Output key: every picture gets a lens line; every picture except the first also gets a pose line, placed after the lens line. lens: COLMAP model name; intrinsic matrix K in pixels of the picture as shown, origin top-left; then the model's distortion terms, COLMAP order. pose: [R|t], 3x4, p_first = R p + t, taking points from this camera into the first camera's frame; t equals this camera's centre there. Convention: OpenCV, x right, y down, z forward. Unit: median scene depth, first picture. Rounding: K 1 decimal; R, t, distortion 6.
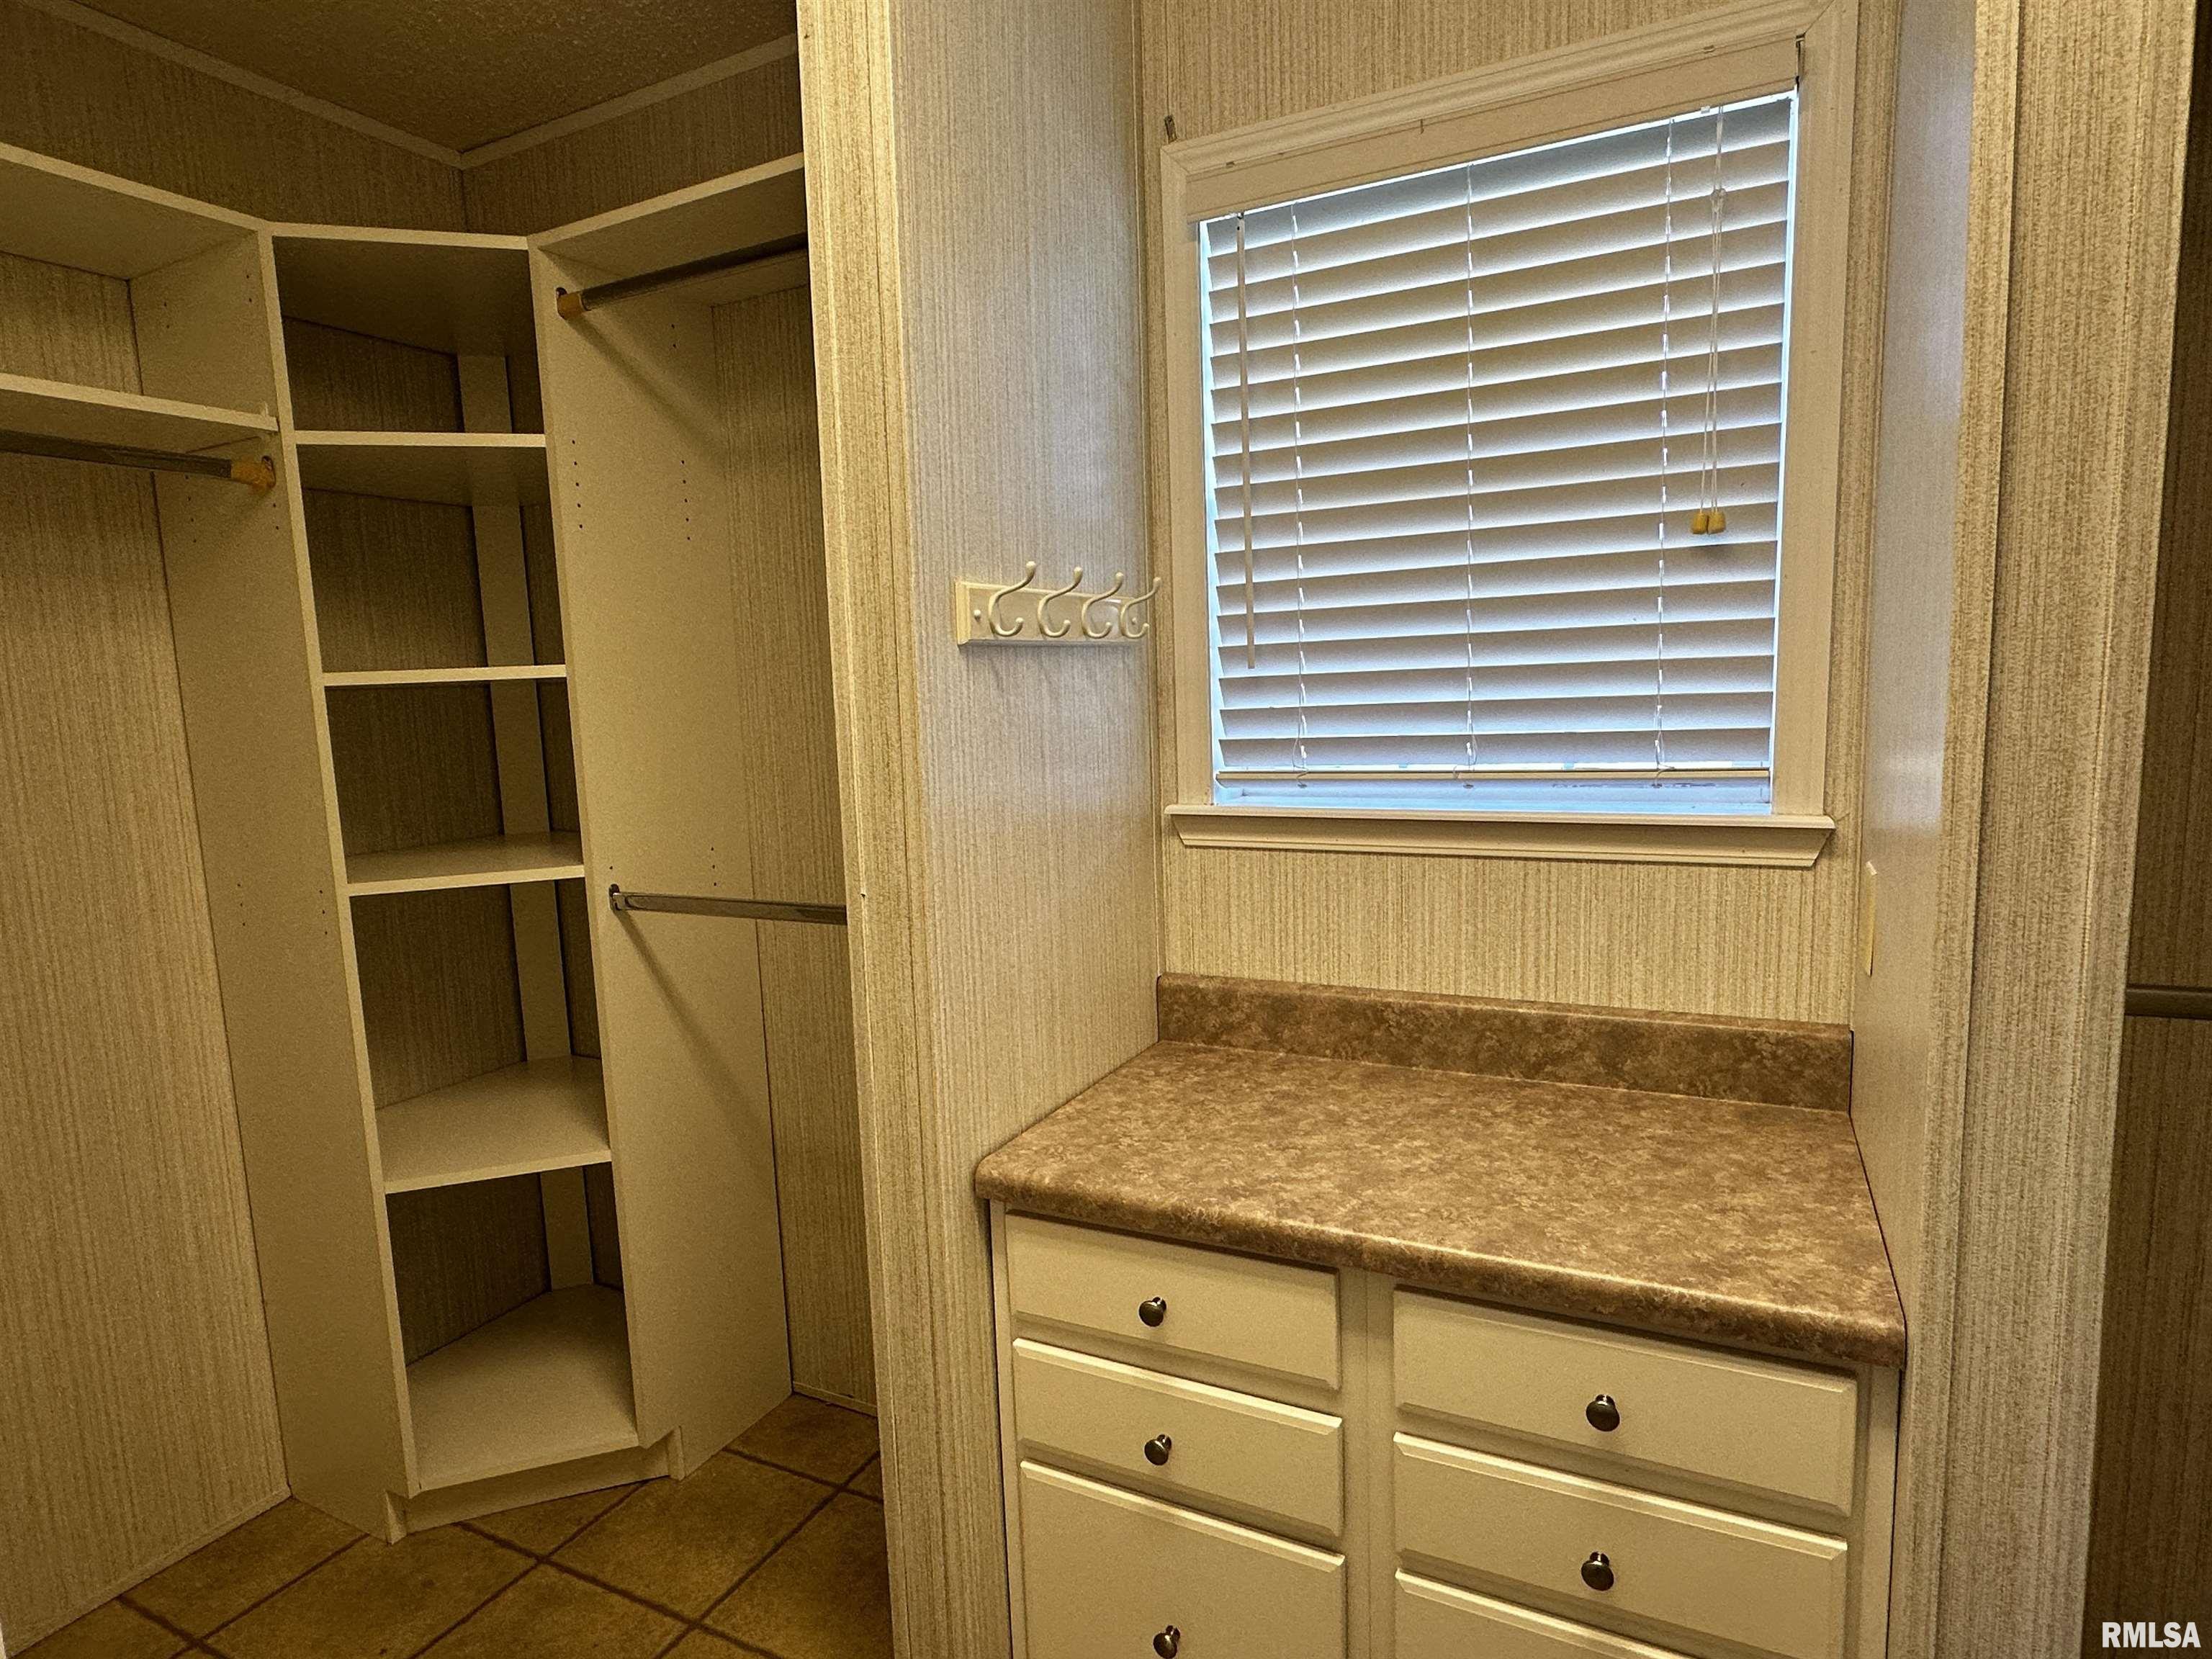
lens RADIAL K [[1237.0, 0, 1102.1], [0, 1237.0, 835.2], [0, 0, 1]] dist [0.031051, -0.003102]
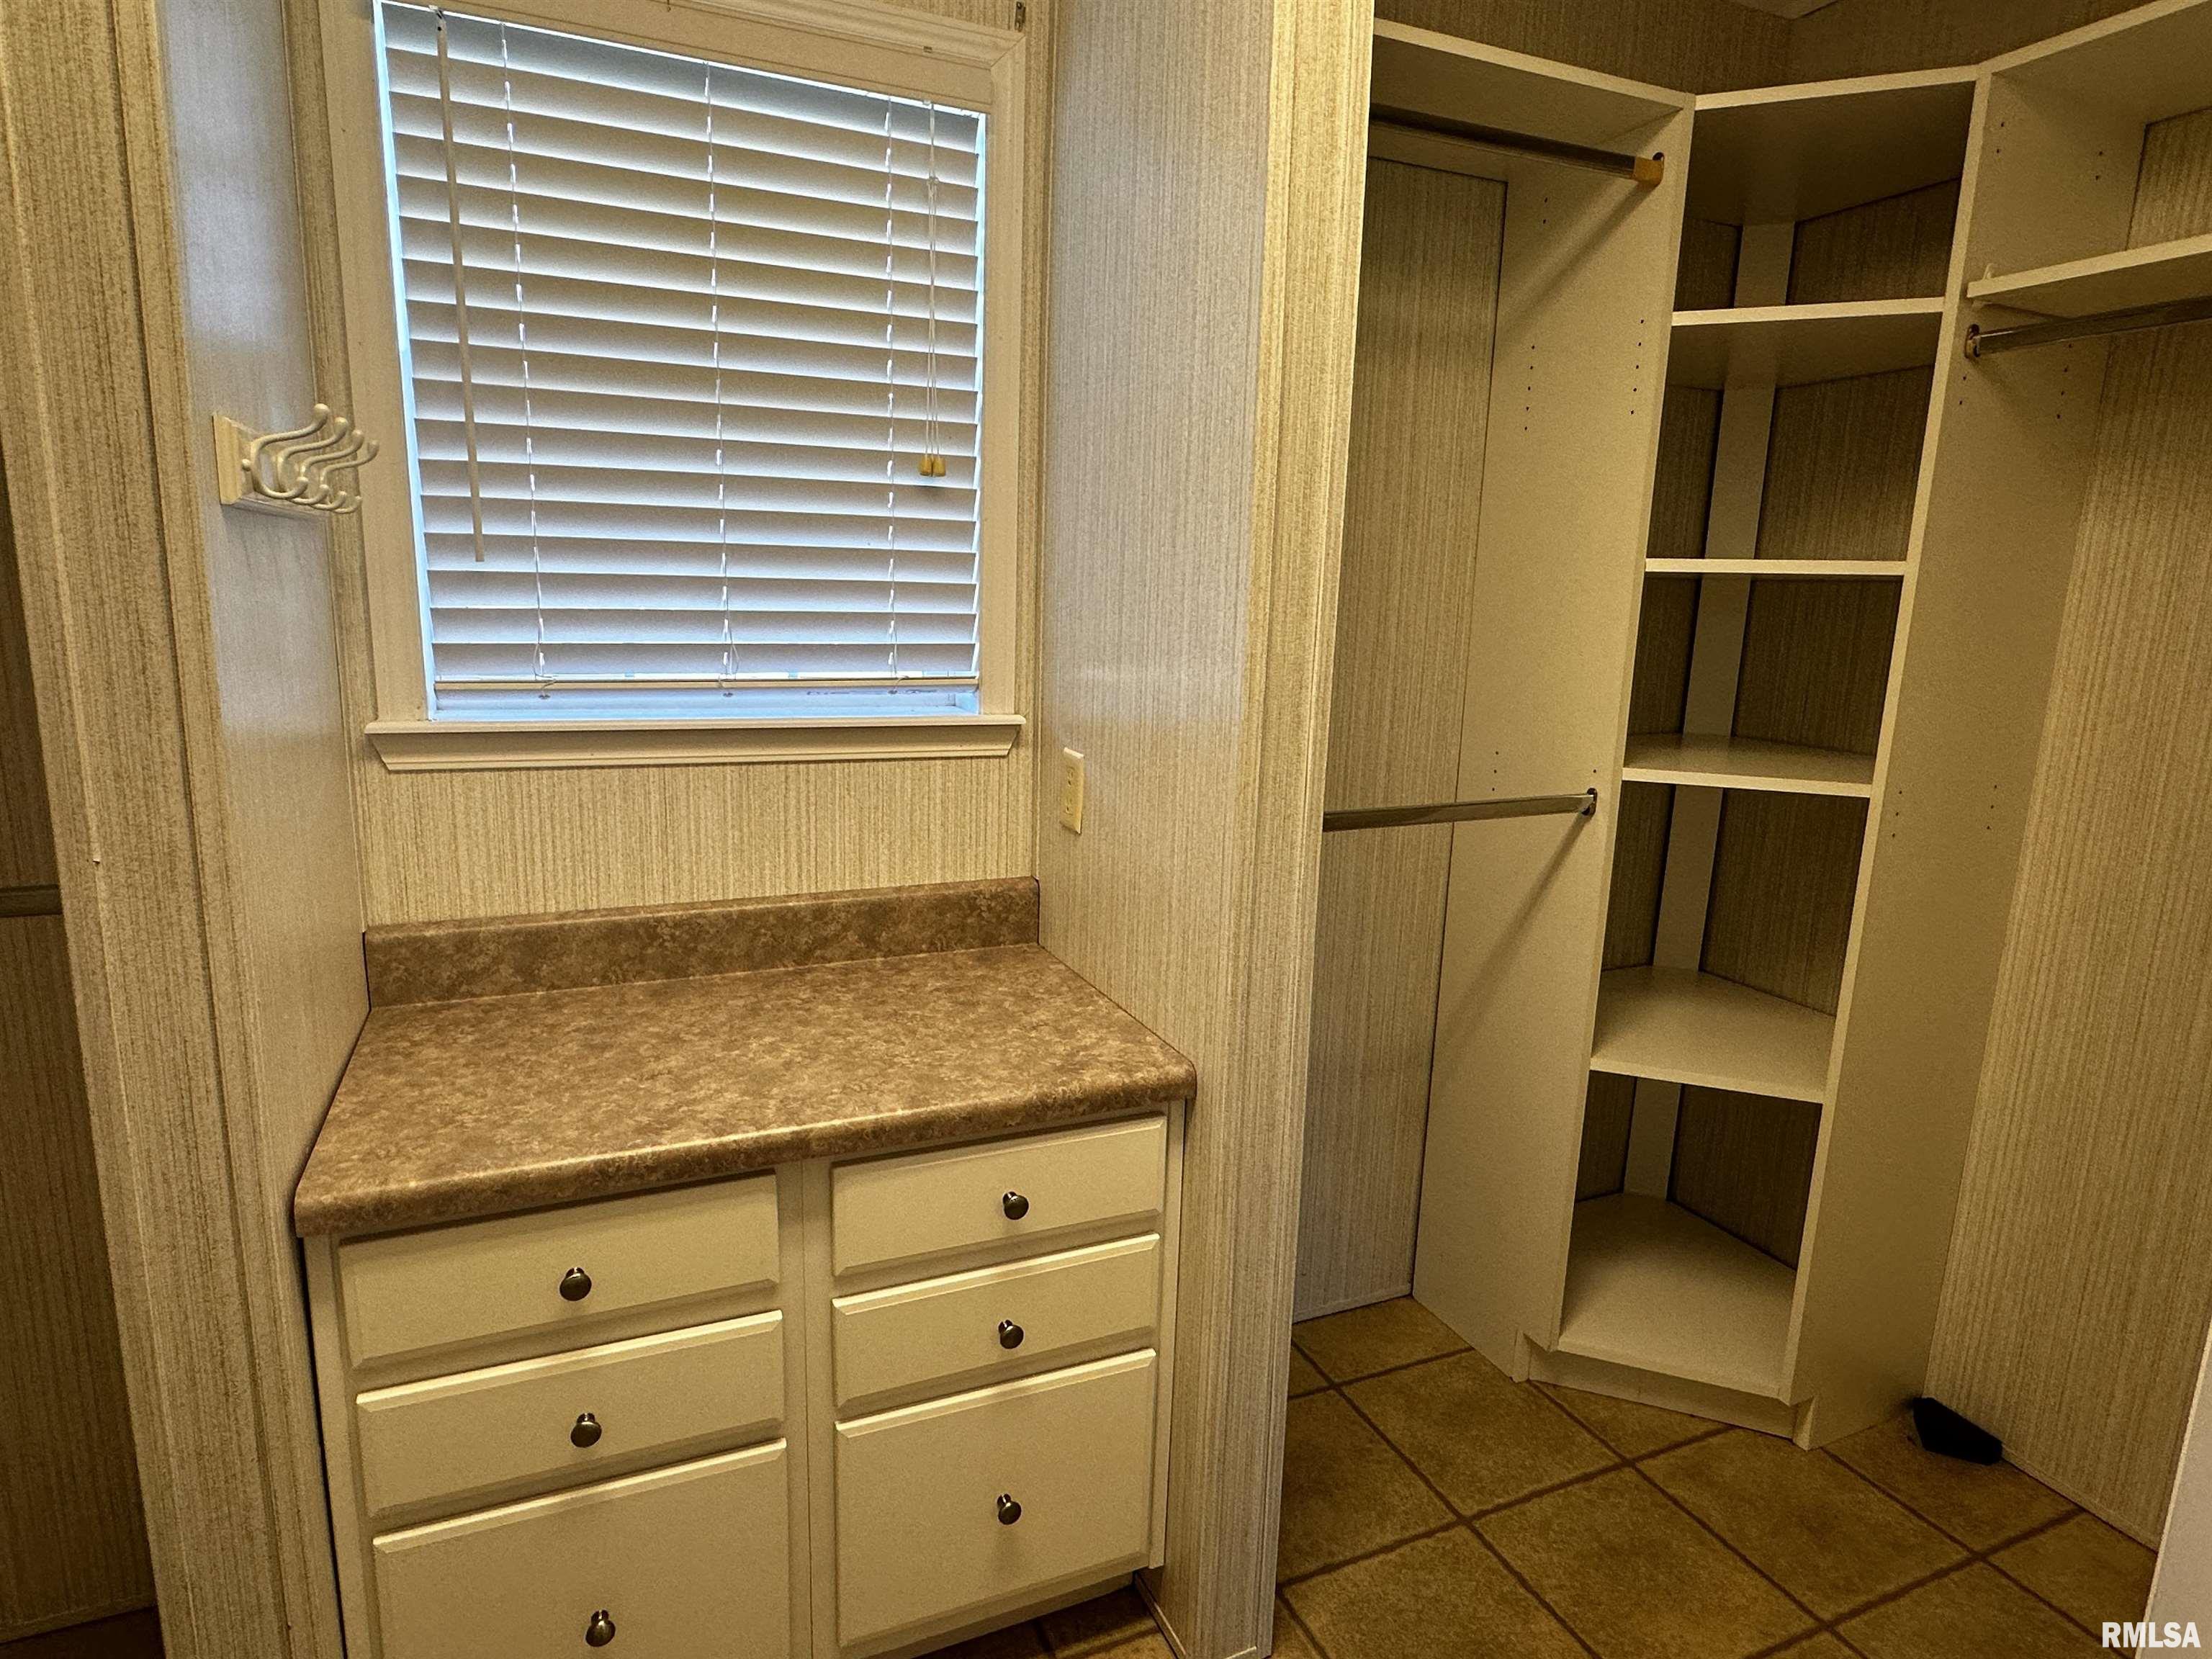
lens RADIAL K [[1213.1, 0, 1045.1], [0, 1213.1, 839.1], [0, 0, 1]] dist [-0.002591, 0.000114]
pose [[0.648536, -0.101586, 0.754375, -0.332310], [0.043725, 0.994390, 0.096317, -0.006850], [-0.759927, -0.029480, 0.649339, 0.163891]]
